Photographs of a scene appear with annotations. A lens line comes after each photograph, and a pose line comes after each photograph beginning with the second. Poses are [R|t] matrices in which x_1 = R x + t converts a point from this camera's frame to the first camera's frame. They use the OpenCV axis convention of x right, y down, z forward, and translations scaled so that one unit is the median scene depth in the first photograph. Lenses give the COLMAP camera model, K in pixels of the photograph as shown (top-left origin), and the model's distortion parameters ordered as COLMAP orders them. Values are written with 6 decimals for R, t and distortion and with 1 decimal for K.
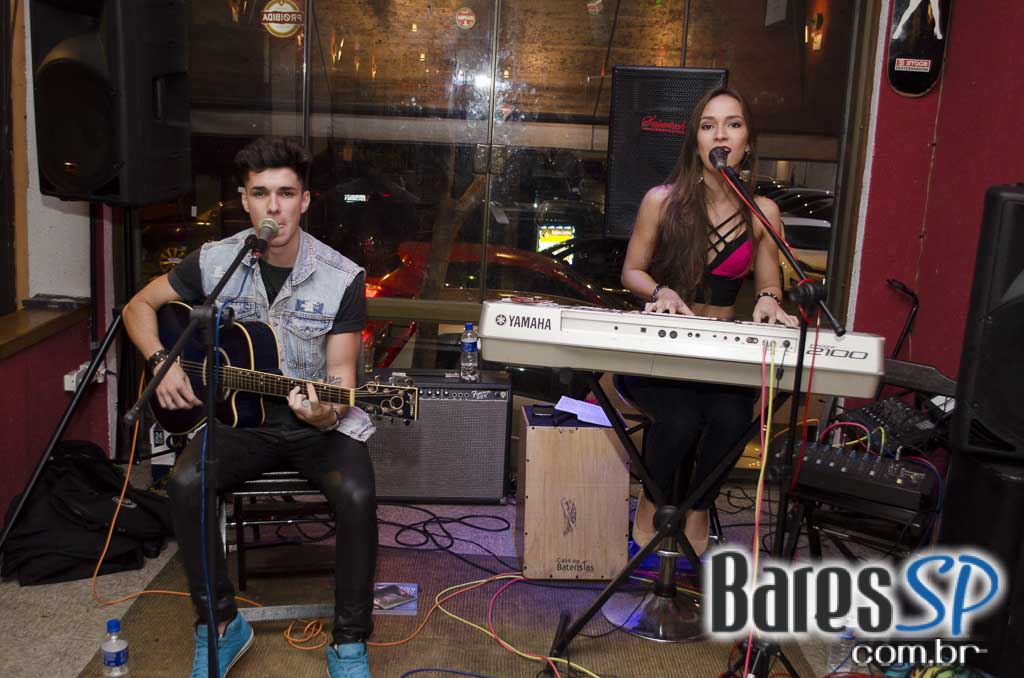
lens RADIAL K [[1080.8, 0, 511.7], [0, 1080.8, 318.7], [0, 0, 1]] dist [-0.046586, 0.010057]
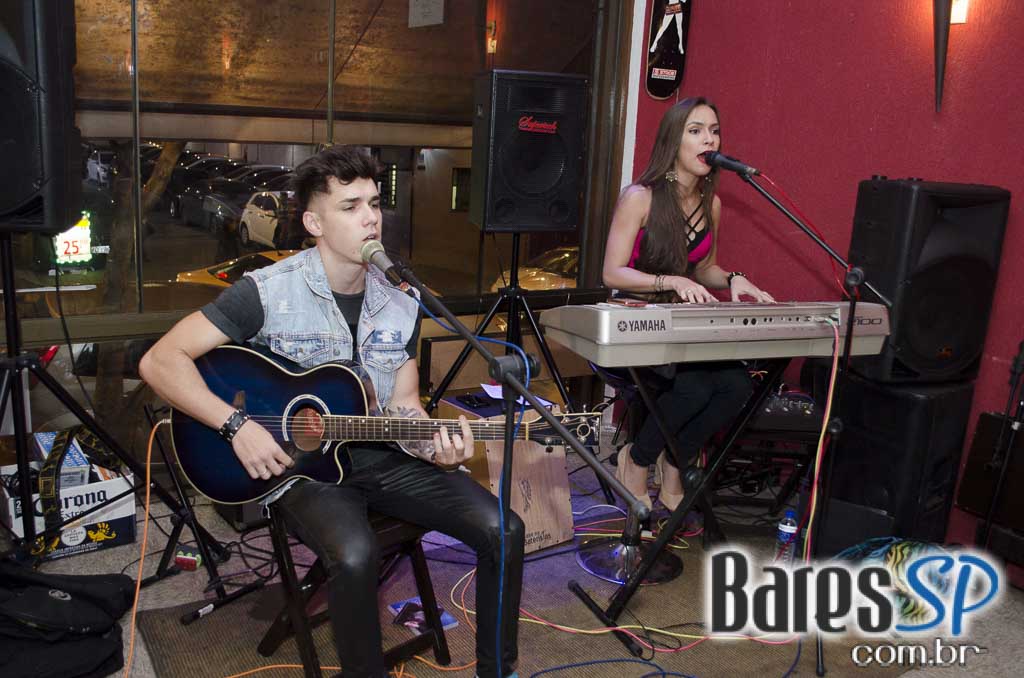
lens RADIAL K [[914.2, 0, 512.0], [0, 914.2, 339.0], [0, 0, 1]] dist [-0.056860, 0.003595]
pose [[0.829369, -0.129047, 0.543594, -0.438067], [0.089163, 0.991061, 0.099236, -0.063508], [-0.551541, -0.033835, 0.833461, 0.253310]]
